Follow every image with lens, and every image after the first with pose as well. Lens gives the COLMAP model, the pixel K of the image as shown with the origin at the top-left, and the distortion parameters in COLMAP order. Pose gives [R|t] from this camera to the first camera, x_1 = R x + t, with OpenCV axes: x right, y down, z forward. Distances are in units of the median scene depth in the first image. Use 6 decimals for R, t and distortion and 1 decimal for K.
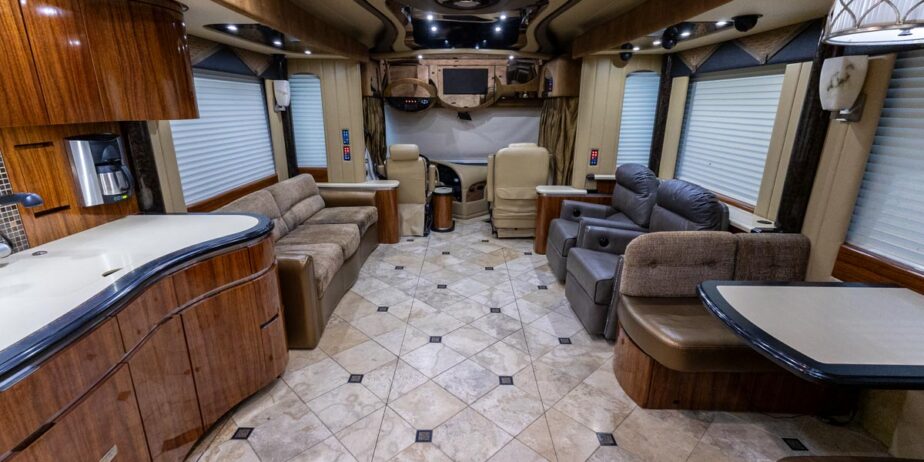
lens RADIAL K [[433.5, 0, 456.8], [0, 433.5, 234.9], [0, 0, 1]] dist [0.025703, -0.006971]
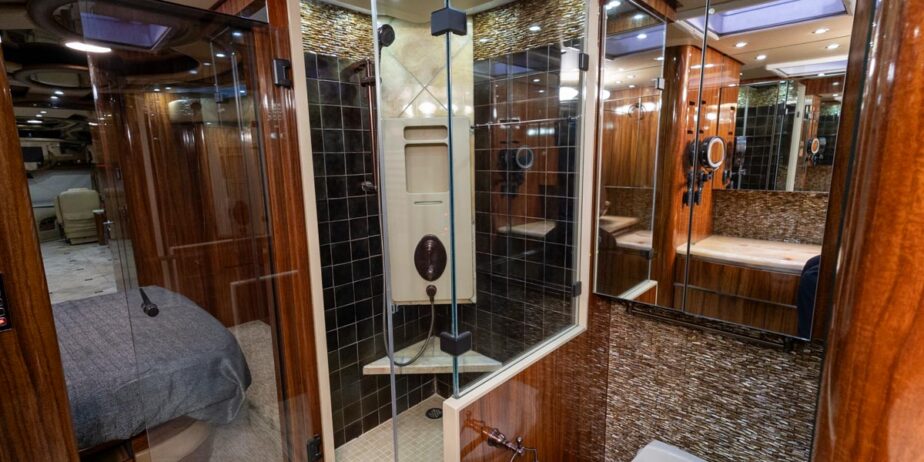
lens RADIAL K [[433.5, 0, 457.1], [0, 433.5, 233.9], [0, 0, 1]] dist [0.025703, -0.006971]
pose [[0.681929, -0.140633, 0.717771, -0.091995], [0.231212, 0.972467, -0.029132, 0.316707], [-0.693912, 0.185823, 0.695669, -1.076763]]
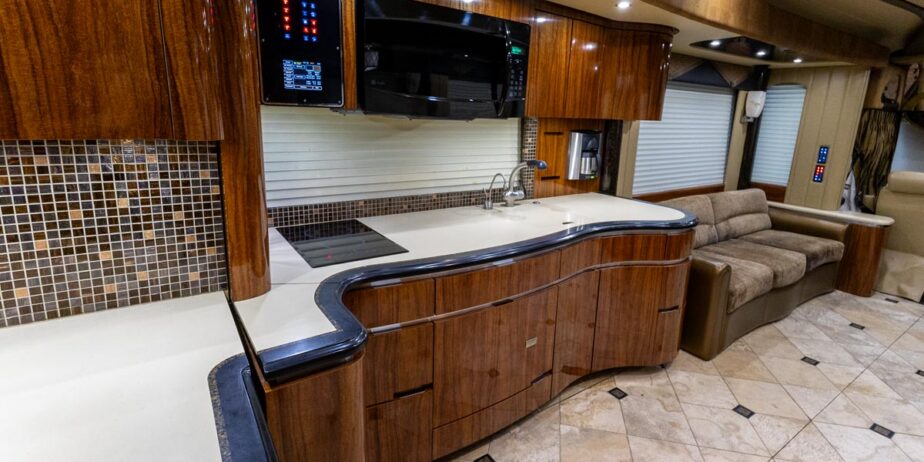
lens RADIAL K [[433.5, 0, 473.0], [0, 433.5, 202.0], [0, 0, 1]] dist [0.025703, -0.006971]
pose [[0.583971, 0.186258, -0.790118, 0.077566], [-0.268568, 0.962840, 0.028478, 0.043191], [0.766061, 0.195570, 0.612293, -0.058262]]
